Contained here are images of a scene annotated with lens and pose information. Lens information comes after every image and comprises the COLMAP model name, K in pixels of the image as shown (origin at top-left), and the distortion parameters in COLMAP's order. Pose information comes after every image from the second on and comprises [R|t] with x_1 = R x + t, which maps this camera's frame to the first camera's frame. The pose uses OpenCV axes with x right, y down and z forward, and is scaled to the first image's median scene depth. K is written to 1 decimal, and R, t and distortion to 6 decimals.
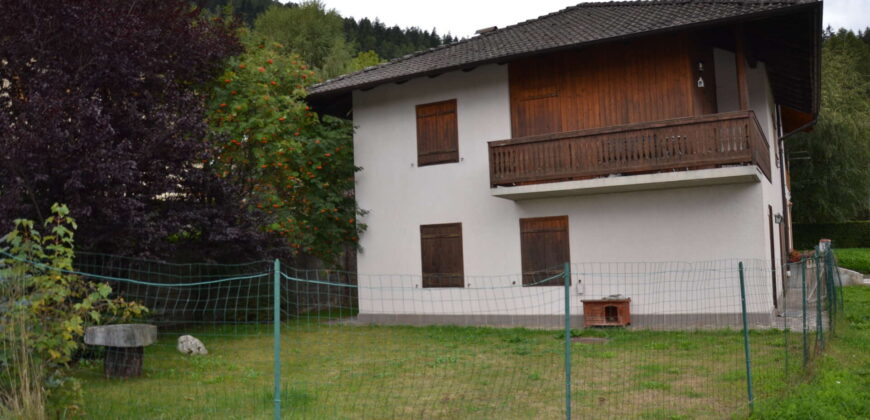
lens RADIAL K [[684.3, 0, 435.0], [0, 684.3, 210.0], [0, 0, 1]] dist [-0.167028, 0.137530]
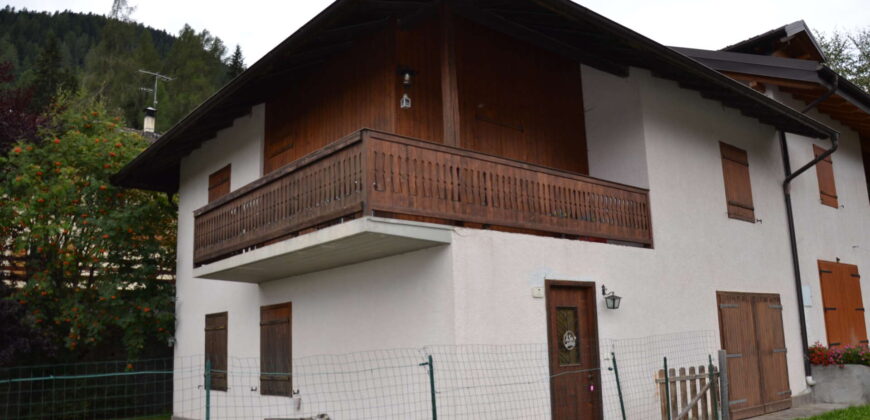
lens RADIAL K [[684.3, 0, 435.0], [0, 684.3, 210.0], [0, 0, 1]] dist [-0.167028, 0.137530]
pose [[0.936683, -0.060663, -0.344883, 0.588722], [0.014401, 0.990720, -0.135150, 0.010785], [0.349881, 0.121626, 0.928865, 0.338314]]
